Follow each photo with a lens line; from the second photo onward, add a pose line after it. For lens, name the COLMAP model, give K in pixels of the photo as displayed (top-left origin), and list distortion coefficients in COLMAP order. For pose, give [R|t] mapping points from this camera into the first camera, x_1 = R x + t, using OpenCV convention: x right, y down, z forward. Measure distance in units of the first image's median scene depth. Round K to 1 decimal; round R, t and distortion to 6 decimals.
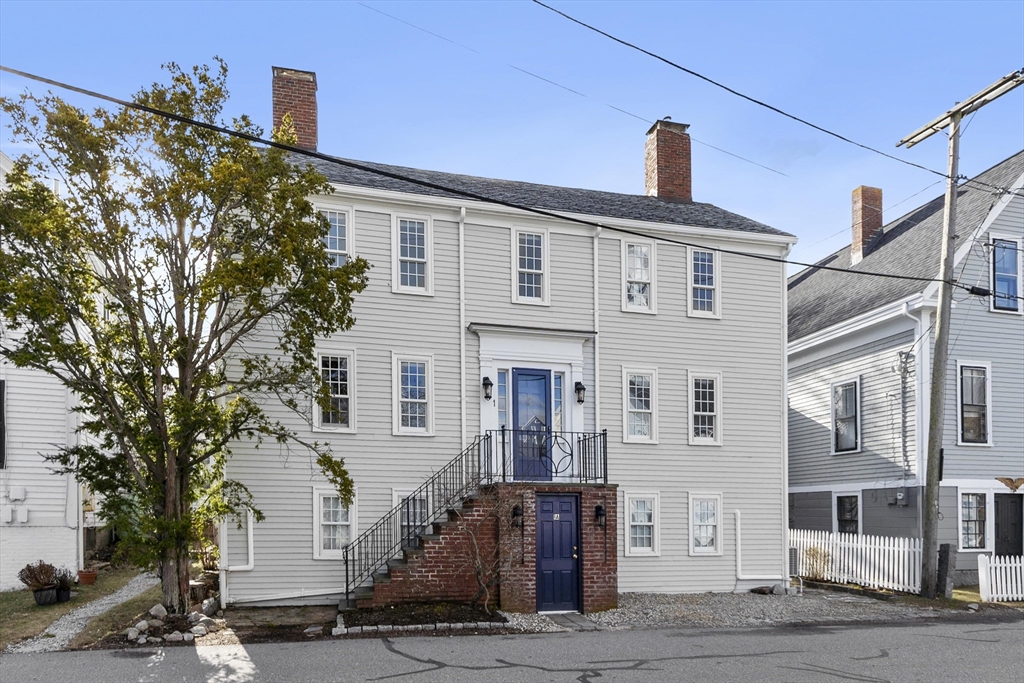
lens RADIAL K [[605.5, 0, 512.2], [0, 605.5, 340.0], [0, 0, 1]] dist [0.003514, 0.000145]
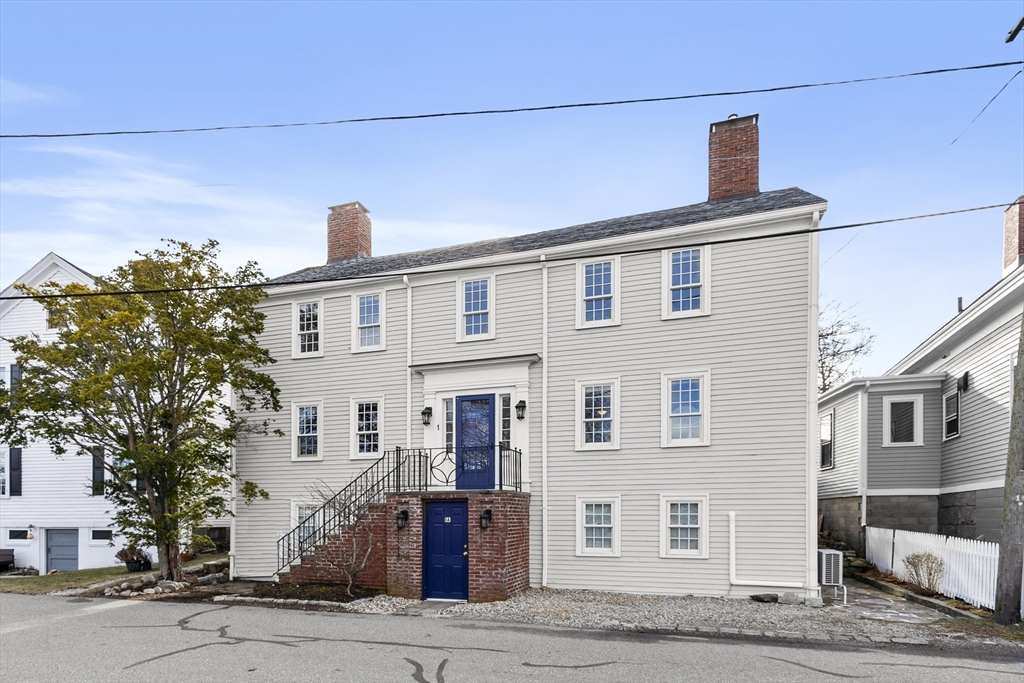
lens RADIAL K [[514.8, 0, 490.3], [0, 514.8, 360.9], [0, 0, 1]] dist [0.001402, 0.000793]
pose [[0.867886, -0.148497, -0.474049, 0.550413], [0.141923, 0.988621, -0.049855, 0.036589], [0.476058, -0.024010, 0.879086, 0.126821]]
